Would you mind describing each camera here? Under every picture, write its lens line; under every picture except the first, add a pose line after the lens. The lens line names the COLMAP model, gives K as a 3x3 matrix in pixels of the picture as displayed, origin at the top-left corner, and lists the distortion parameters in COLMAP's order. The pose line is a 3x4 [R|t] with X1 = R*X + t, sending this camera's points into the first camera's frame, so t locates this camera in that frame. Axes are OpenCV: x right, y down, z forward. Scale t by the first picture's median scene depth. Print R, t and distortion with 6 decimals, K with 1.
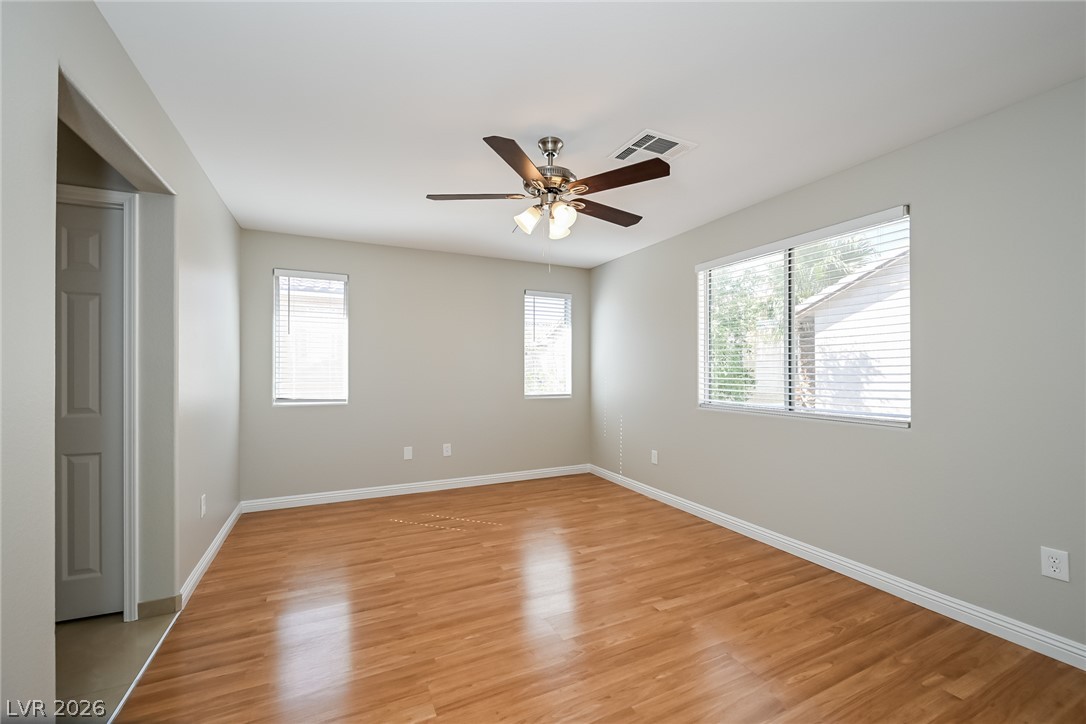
lens RADIAL K [[425.2, 0, 537.9], [0, 425.2, 362.3], [0, 0, 1]] dist [0.000114, -0.000193]
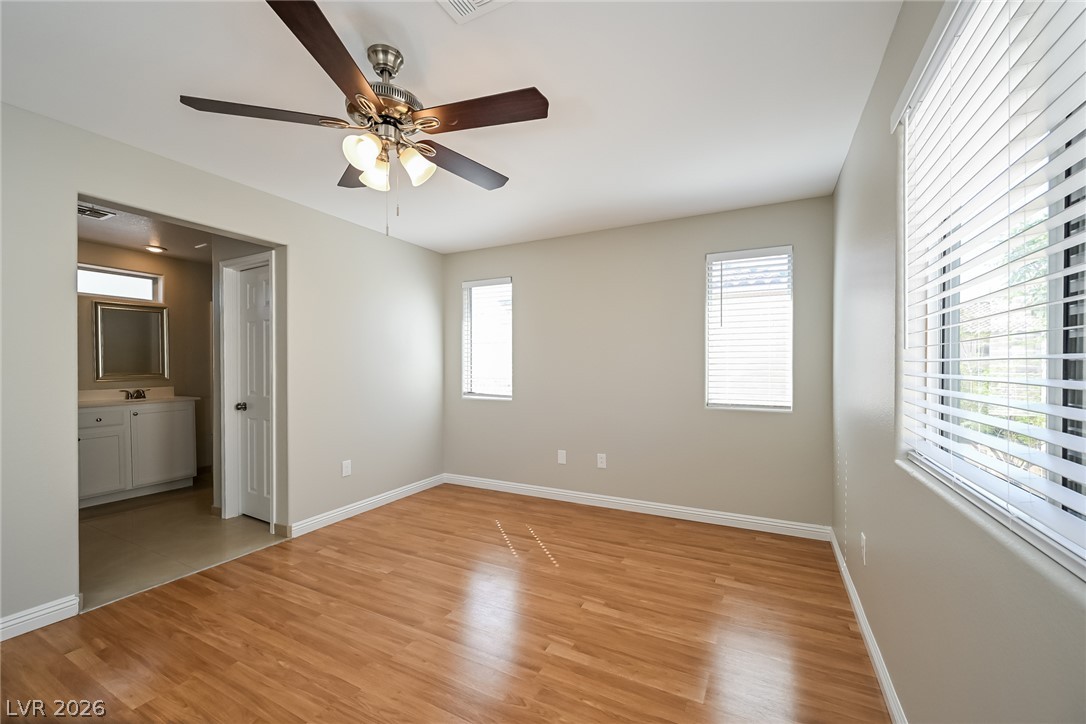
lens RADIAL K [[425.2, 0, 544.7], [0, 425.2, 364.5], [0, 0, 1]] dist [0.000114, -0.000193]
pose [[0.622269, -0.006644, -0.782776, 0.466226], [0.015703, 0.999869, 0.003997, 0.007770], [0.782646, -0.014779, 0.622291, 0.457340]]
